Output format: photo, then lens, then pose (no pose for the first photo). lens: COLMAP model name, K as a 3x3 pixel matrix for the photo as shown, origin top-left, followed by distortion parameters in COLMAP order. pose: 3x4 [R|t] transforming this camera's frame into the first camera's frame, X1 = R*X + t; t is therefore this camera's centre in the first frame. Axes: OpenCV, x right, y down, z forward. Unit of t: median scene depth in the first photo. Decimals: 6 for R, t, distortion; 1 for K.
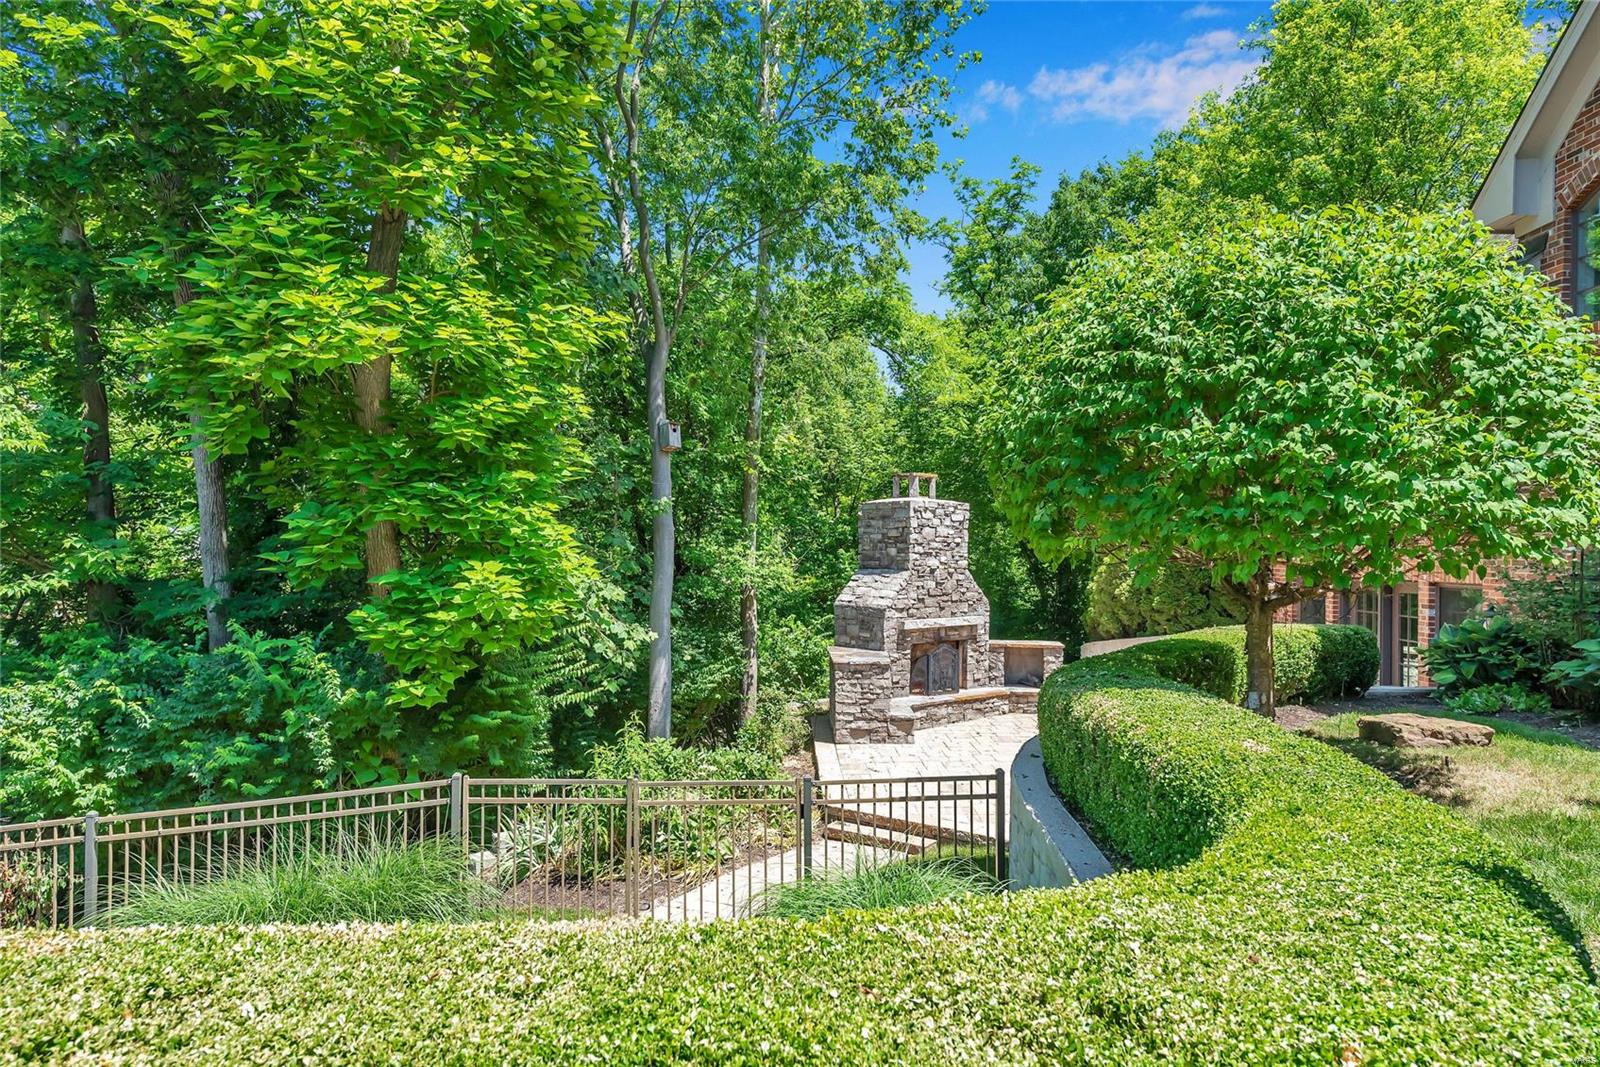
lens RADIAL K [[928.6, 0, 775.0], [0, 928.6, 524.2], [0, 0, 1]] dist [0.020210, -0.007866]
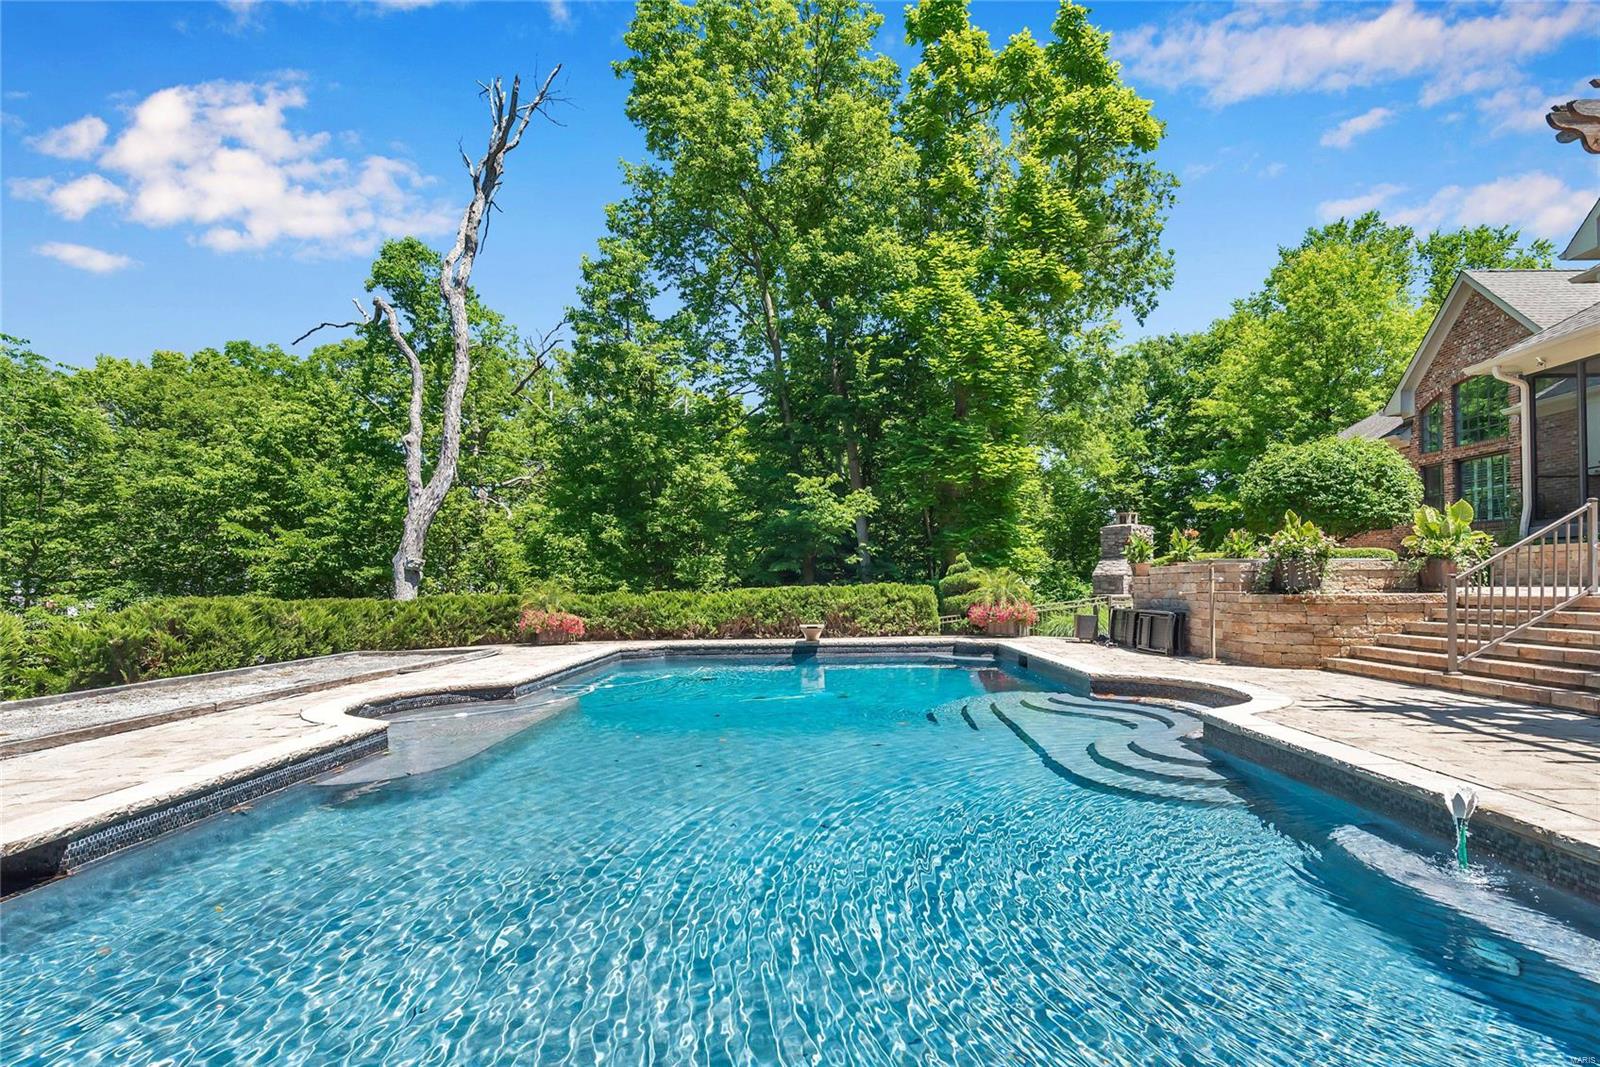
lens RADIAL K [[826.5, 0, 799.1], [0, 826.5, 566.2], [0, 0, 1]] dist [0.014123, -0.003975]
pose [[0.999662, -0.021704, 0.014342, -0.650540], [0.021794, 0.999743, -0.006194, 0.060614], [-0.014204, 0.006504, 0.999878, -0.898315]]
